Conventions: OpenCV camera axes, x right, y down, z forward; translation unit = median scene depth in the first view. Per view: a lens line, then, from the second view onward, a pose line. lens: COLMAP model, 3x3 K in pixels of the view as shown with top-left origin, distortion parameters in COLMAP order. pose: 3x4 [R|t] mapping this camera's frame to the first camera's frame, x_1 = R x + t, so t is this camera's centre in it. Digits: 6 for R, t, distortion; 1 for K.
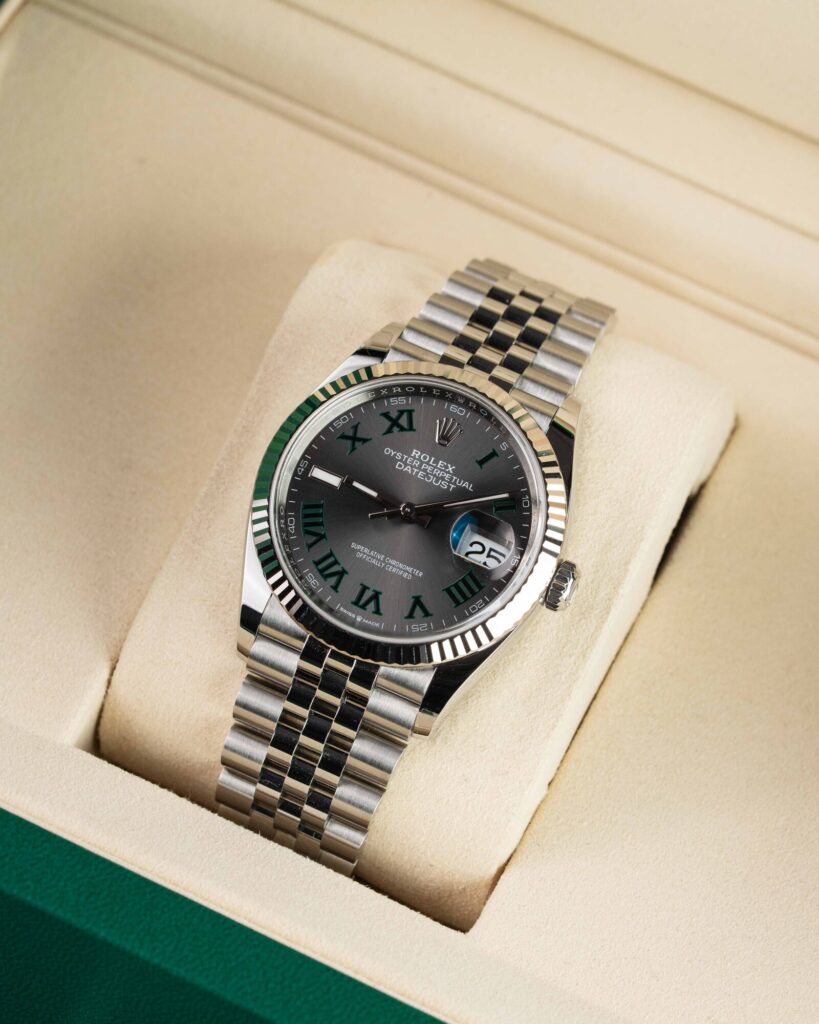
lens RADIAL K [[3368.3, 0, 408.7], [0, 3368.3, 509.2], [0, 0, 1]] dist [0.023151, 0.000000]
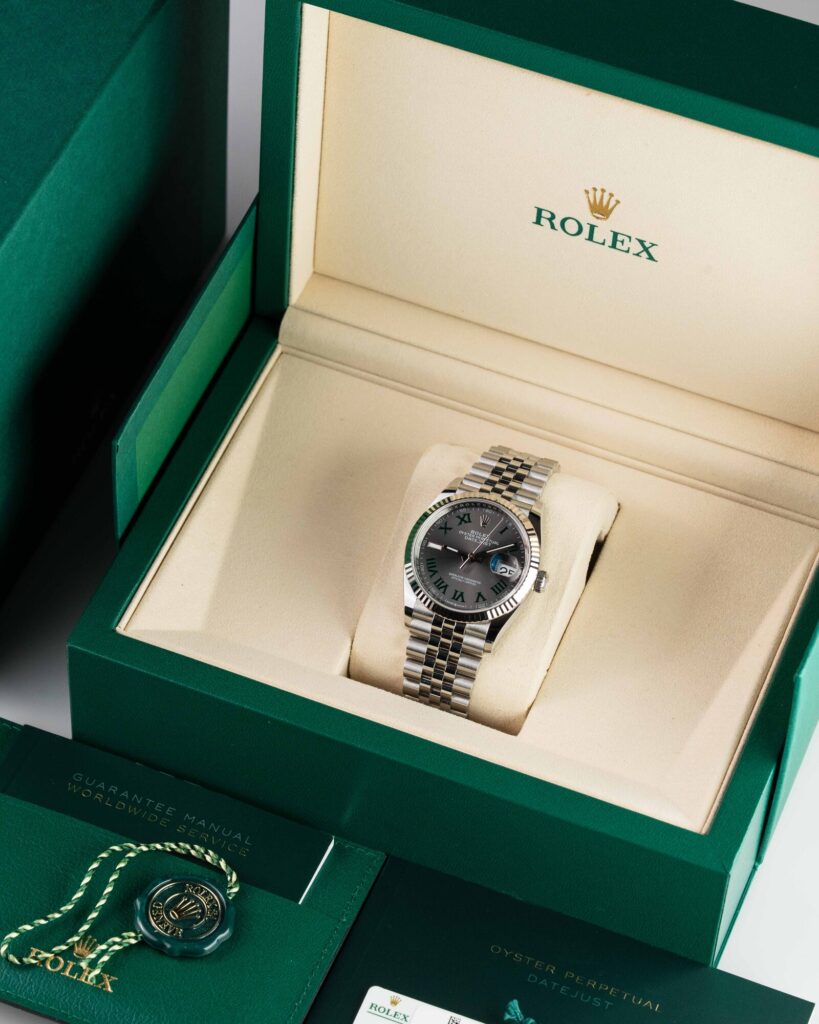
lens RADIAL K [[3368.3, 0, 409.9], [0, 3368.3, 512.6], [0, 0, 1]] dist [0.023151, 0.000000]
pose [[0.992124, -0.109309, -0.061169, 0.101574], [0.104744, 0.991784, -0.073442, 0.134694], [0.068694, 0.066456, 0.995422, -1.295086]]
